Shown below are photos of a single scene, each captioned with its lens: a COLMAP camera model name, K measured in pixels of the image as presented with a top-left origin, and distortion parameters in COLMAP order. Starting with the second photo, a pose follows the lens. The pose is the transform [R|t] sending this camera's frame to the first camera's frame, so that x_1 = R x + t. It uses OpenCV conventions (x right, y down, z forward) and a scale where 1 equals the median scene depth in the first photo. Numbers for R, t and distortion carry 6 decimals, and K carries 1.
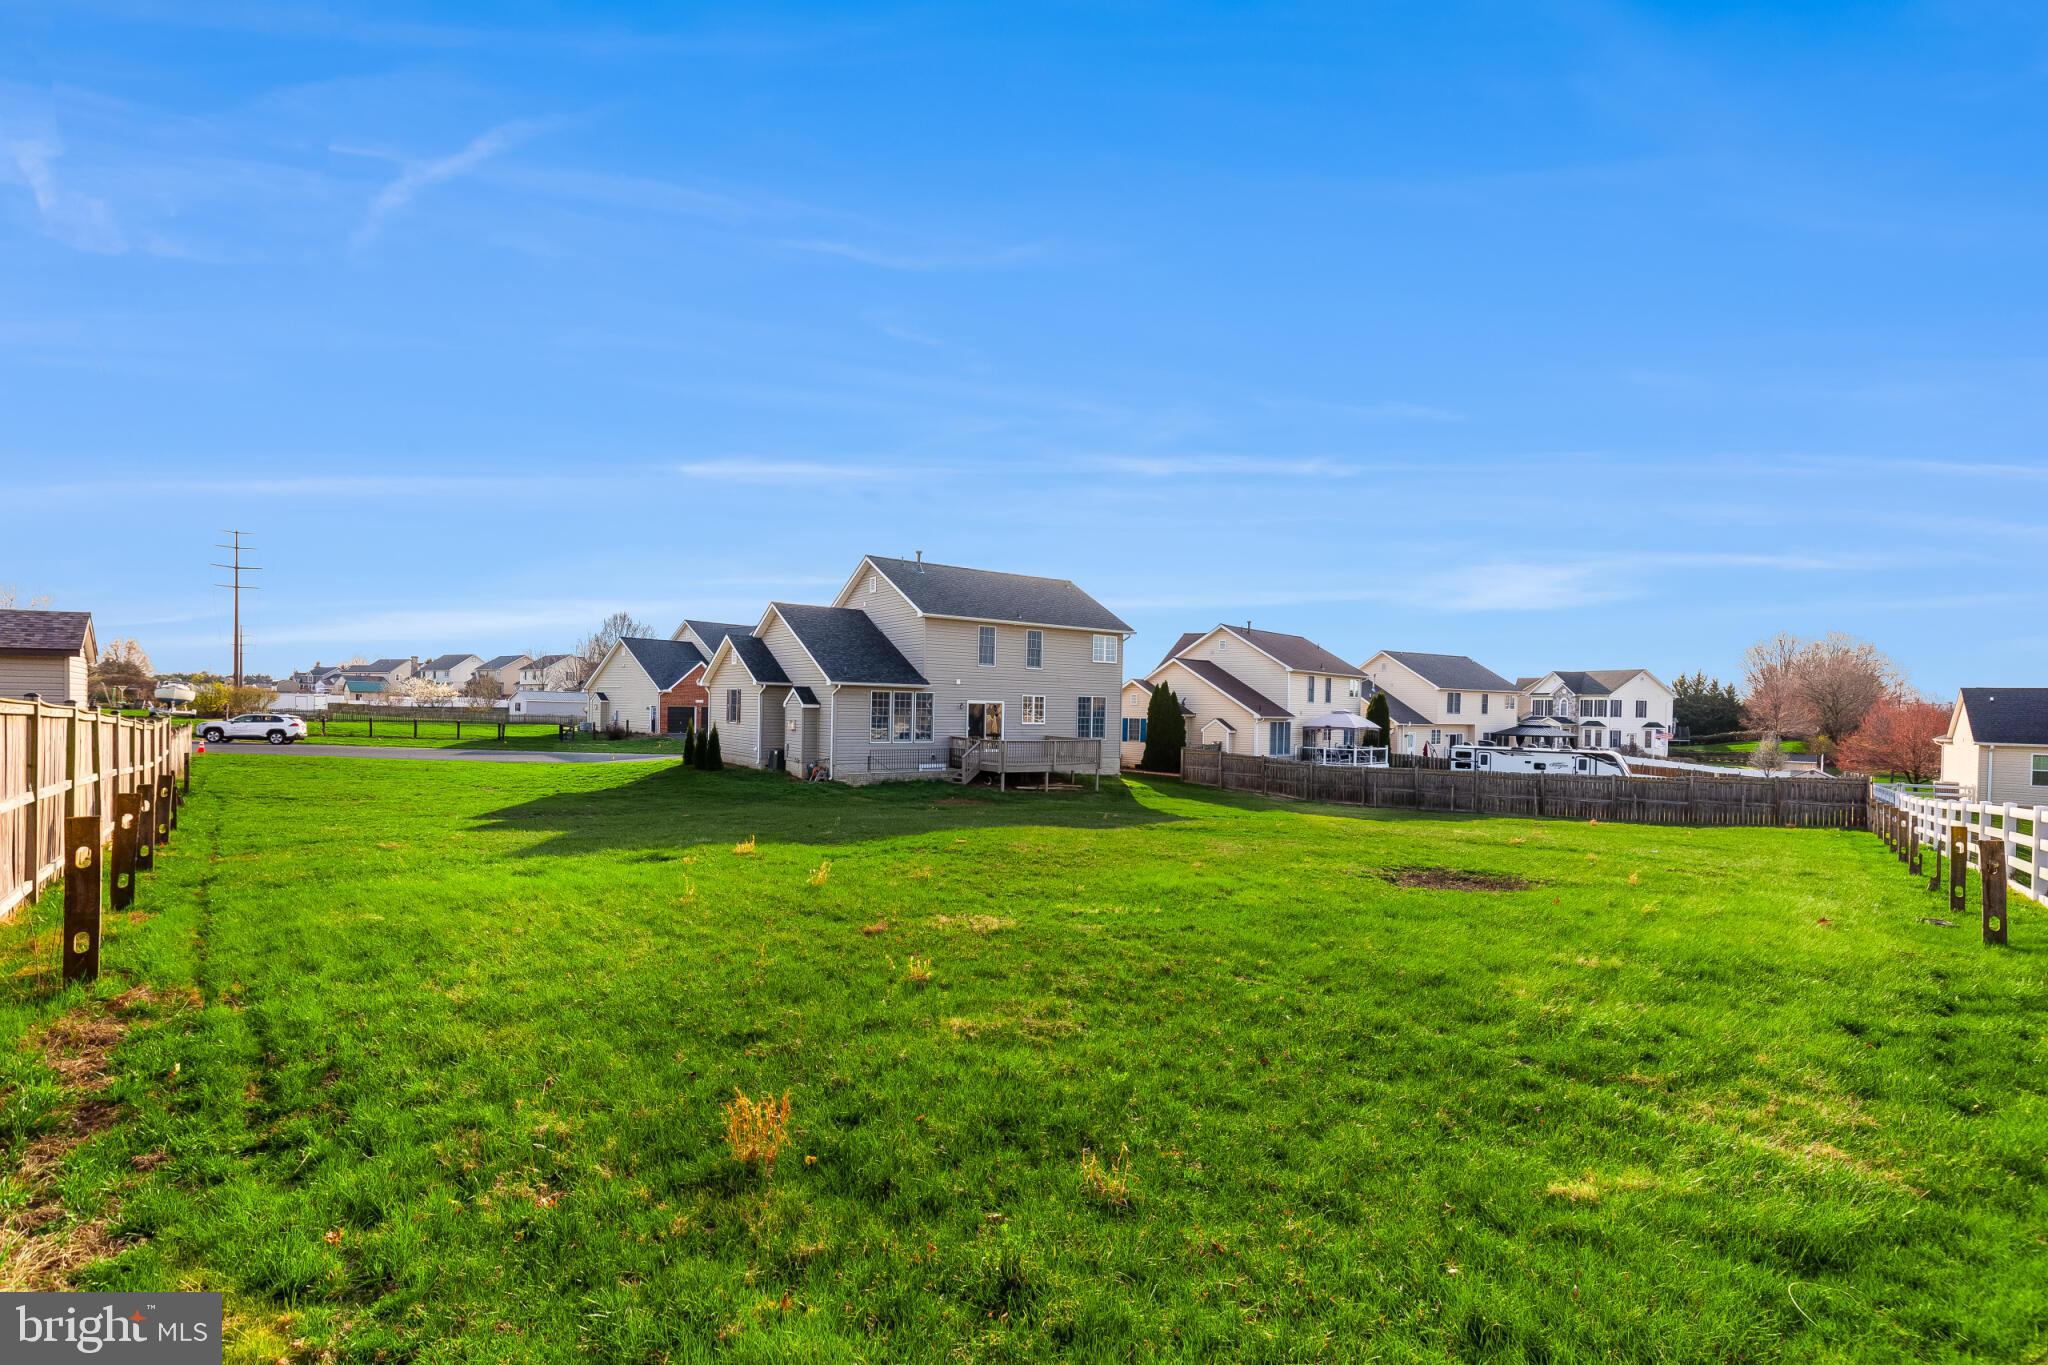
lens RADIAL K [[924.7, 0, 1023.6], [0, 924.7, 738.8], [0, 0, 1]] dist [-0.000330, -0.000056]
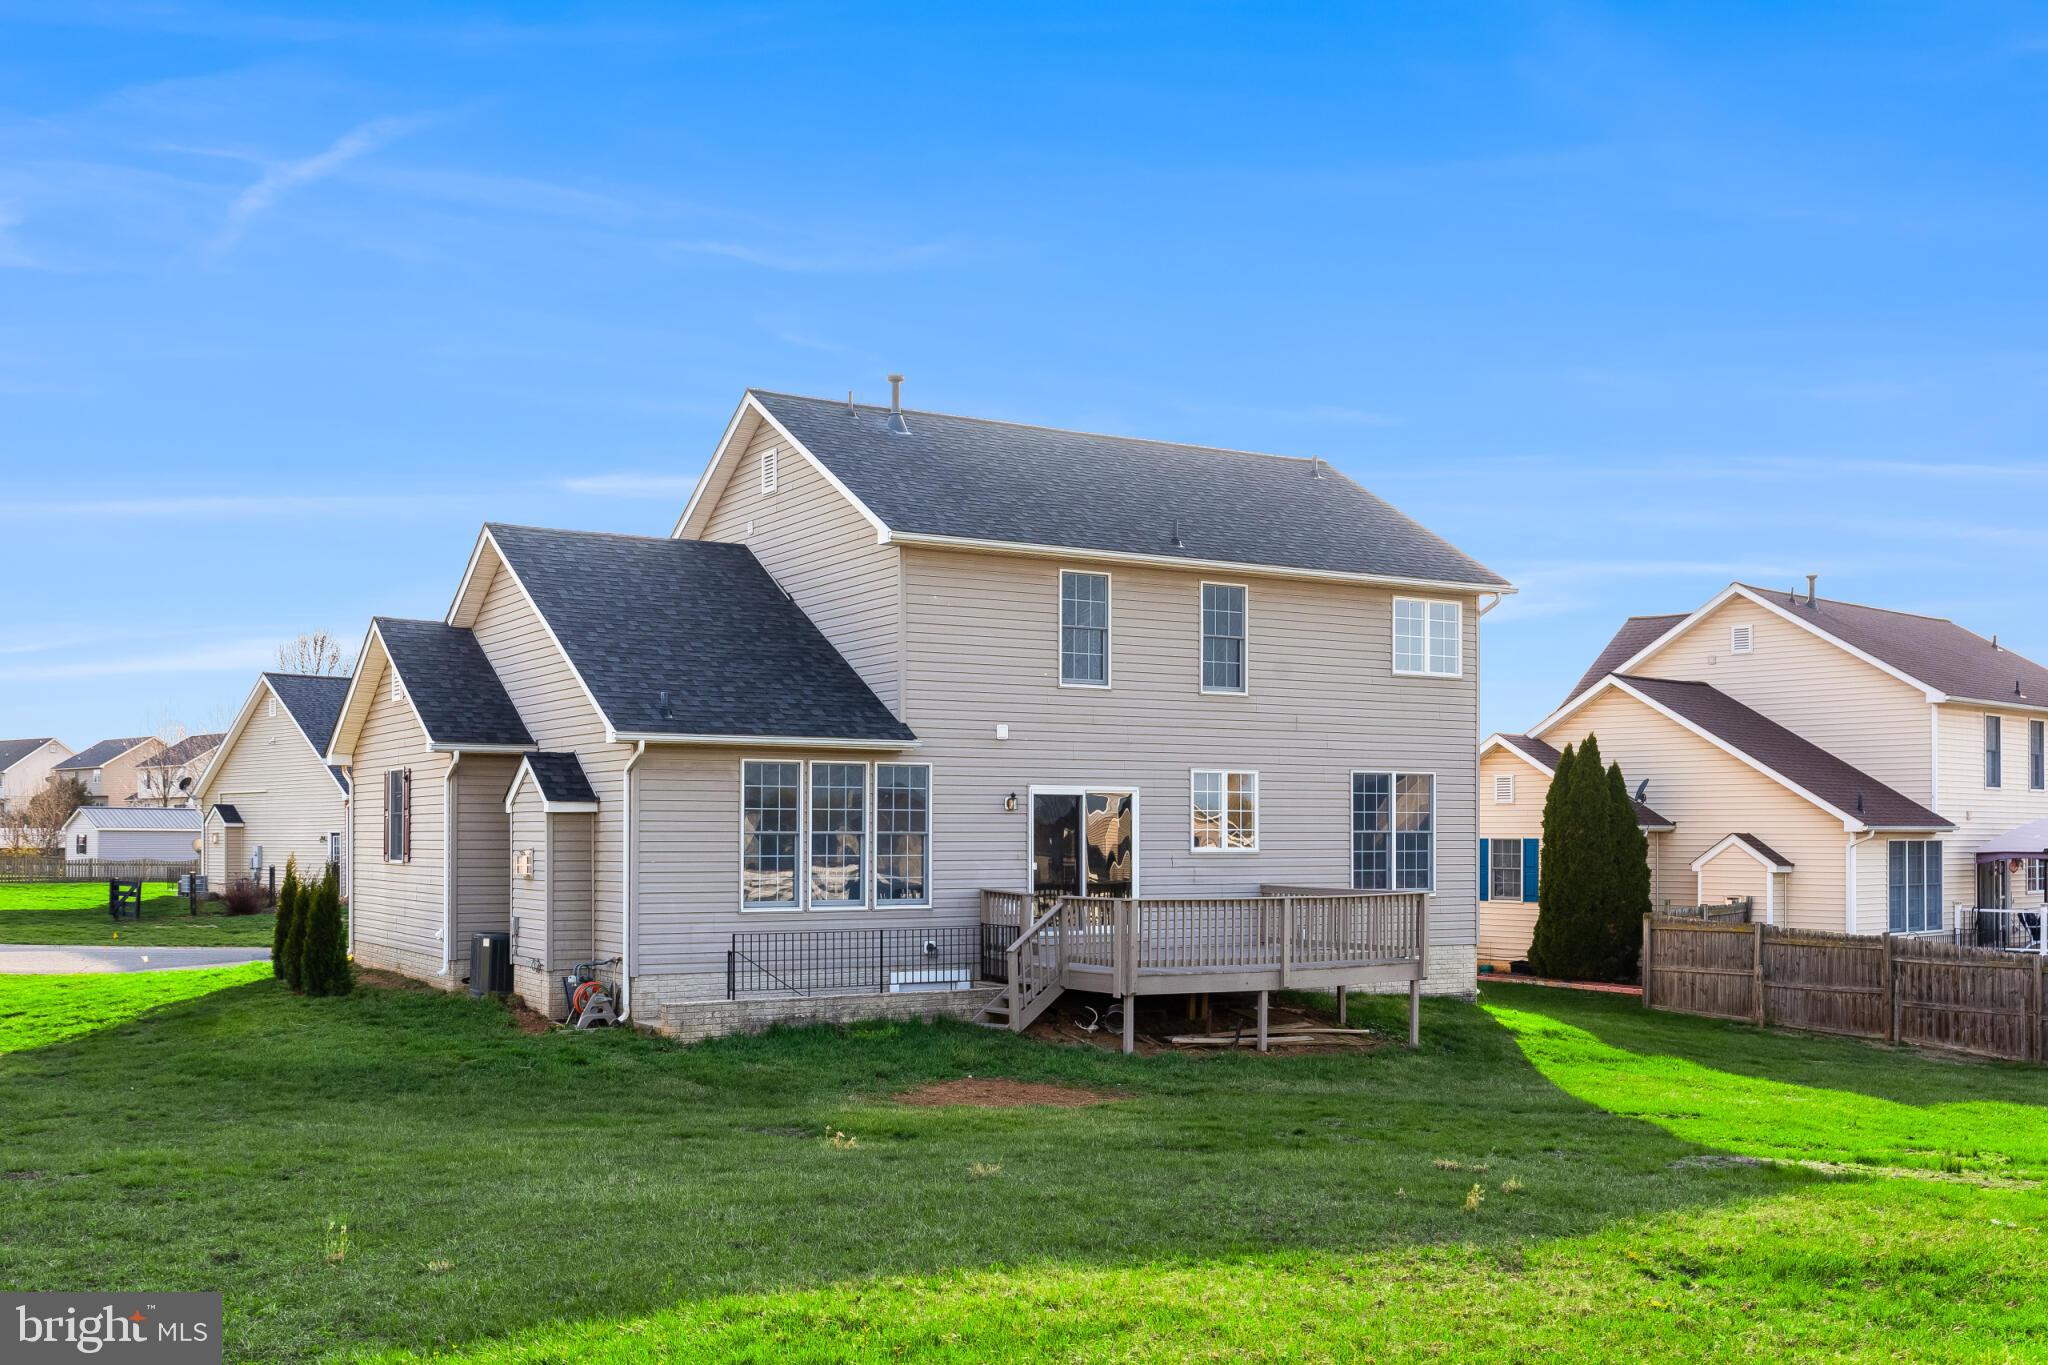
lens RADIAL K [[2018.4, 0, 1025.0], [0, 2018.4, 832.5], [0, 0, 1]] dist [-0.000434, 0.001083]
pose [[0.994507, -0.017716, -0.103164, 0.014196], [0.014064, 0.999252, -0.036022, 0.003111], [0.103725, 0.034373, 0.994012, 0.236978]]
